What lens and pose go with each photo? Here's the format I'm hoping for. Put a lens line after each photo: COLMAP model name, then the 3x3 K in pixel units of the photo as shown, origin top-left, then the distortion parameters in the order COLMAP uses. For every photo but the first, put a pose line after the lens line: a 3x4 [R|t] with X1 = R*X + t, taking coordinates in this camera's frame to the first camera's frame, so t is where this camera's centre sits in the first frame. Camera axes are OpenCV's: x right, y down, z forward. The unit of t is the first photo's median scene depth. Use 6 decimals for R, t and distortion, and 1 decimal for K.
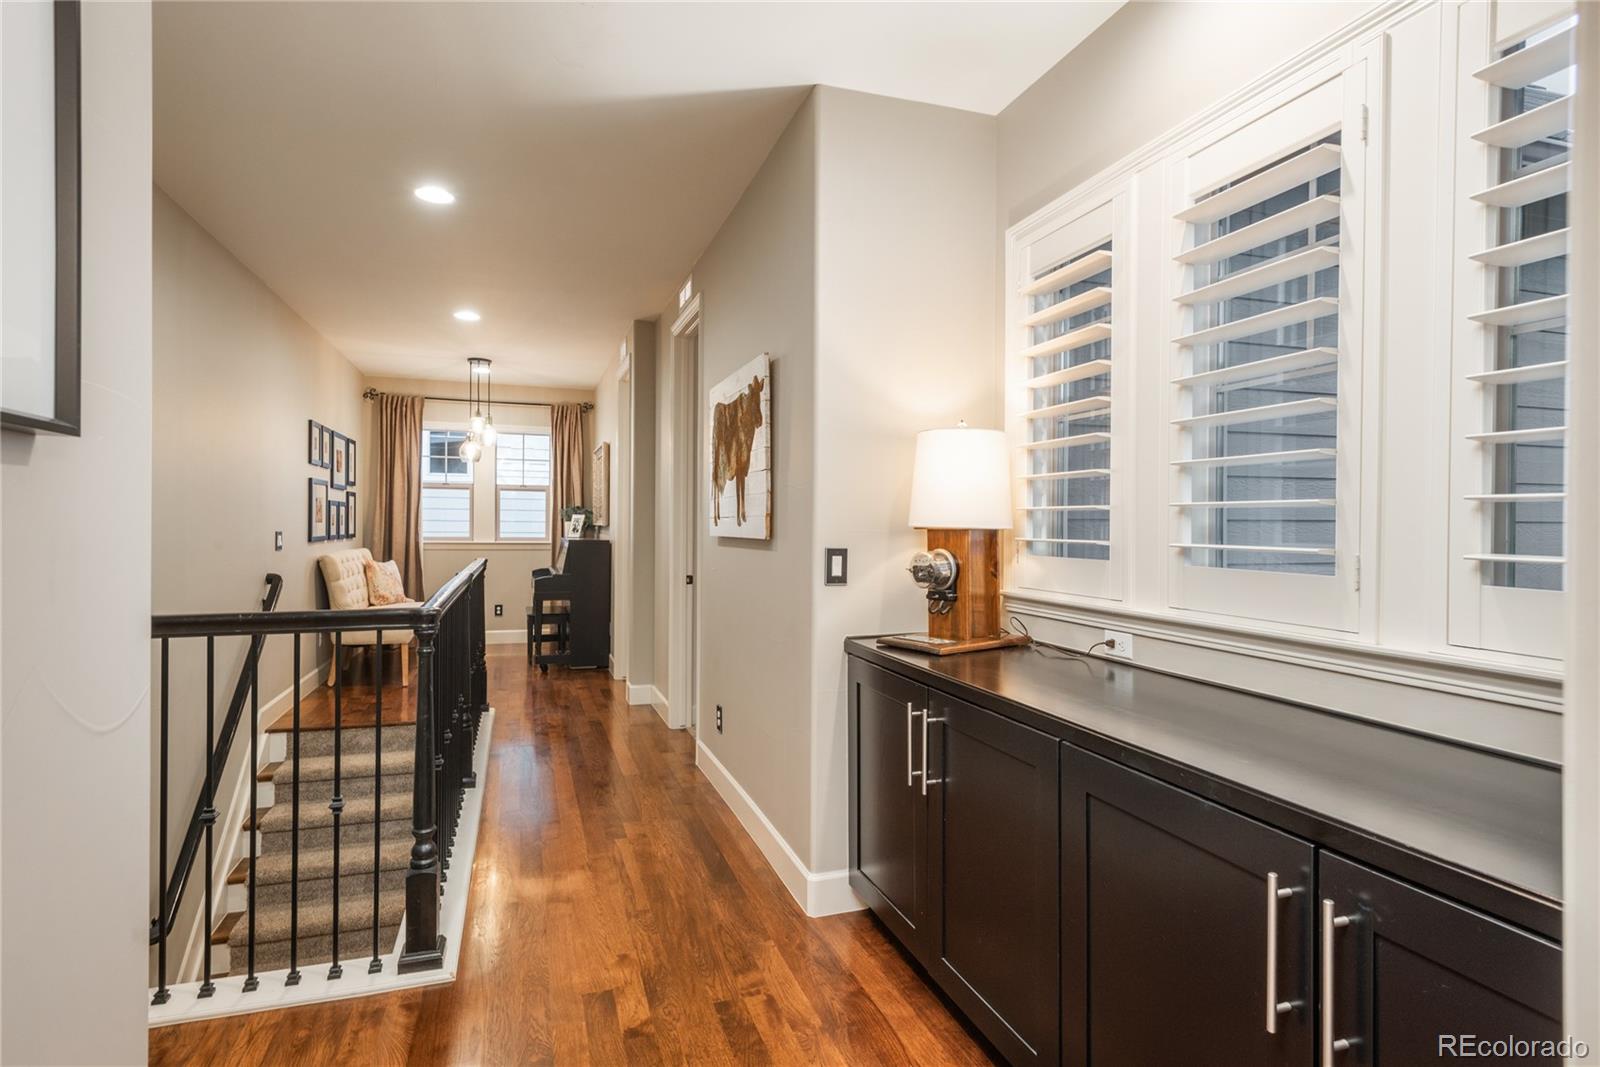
lens RADIAL K [[821.4, 0, 803.8], [0, 821.4, 524.7], [0, 0, 1]] dist [0.000132, -0.002146]
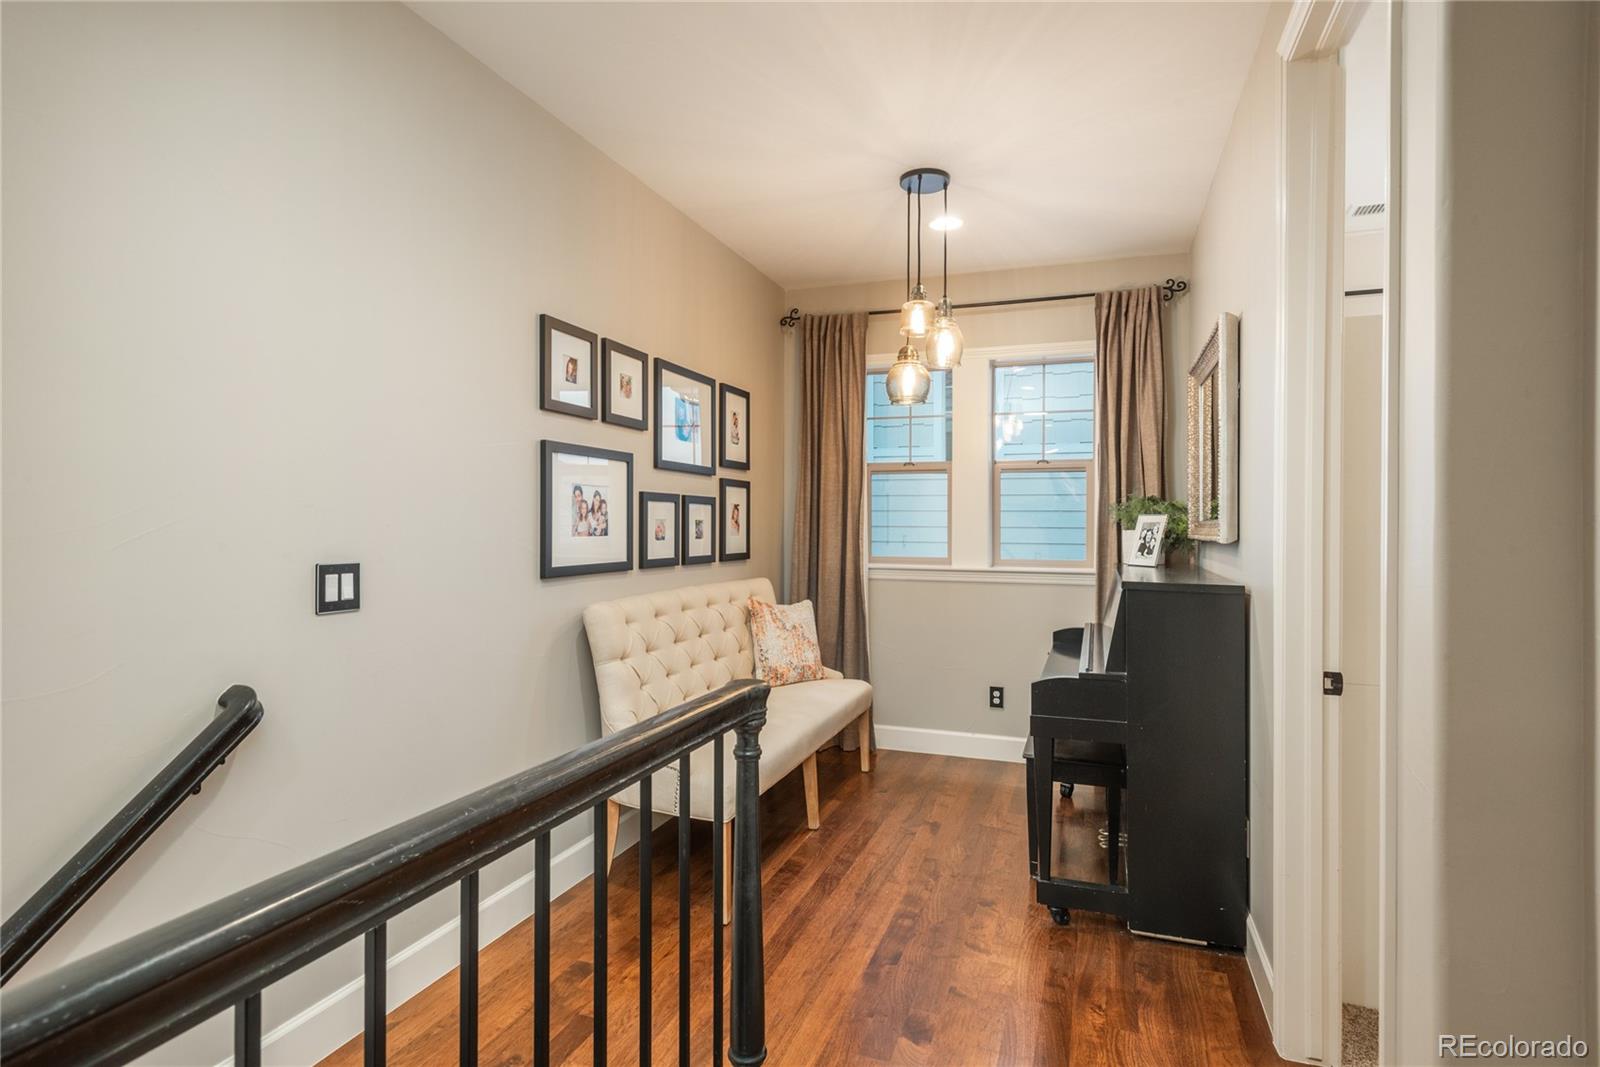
lens RADIAL K [[821.4, 0, 802.5], [0, 821.4, 529.6], [0, 0, 1]] dist [0.000132, -0.002146]
pose [[0.781448, -0.001608, -0.623968, -0.153491], [0.001357, 0.999999, -0.000878, -0.004393], [0.623969, -0.000161, 0.781449, 0.564839]]
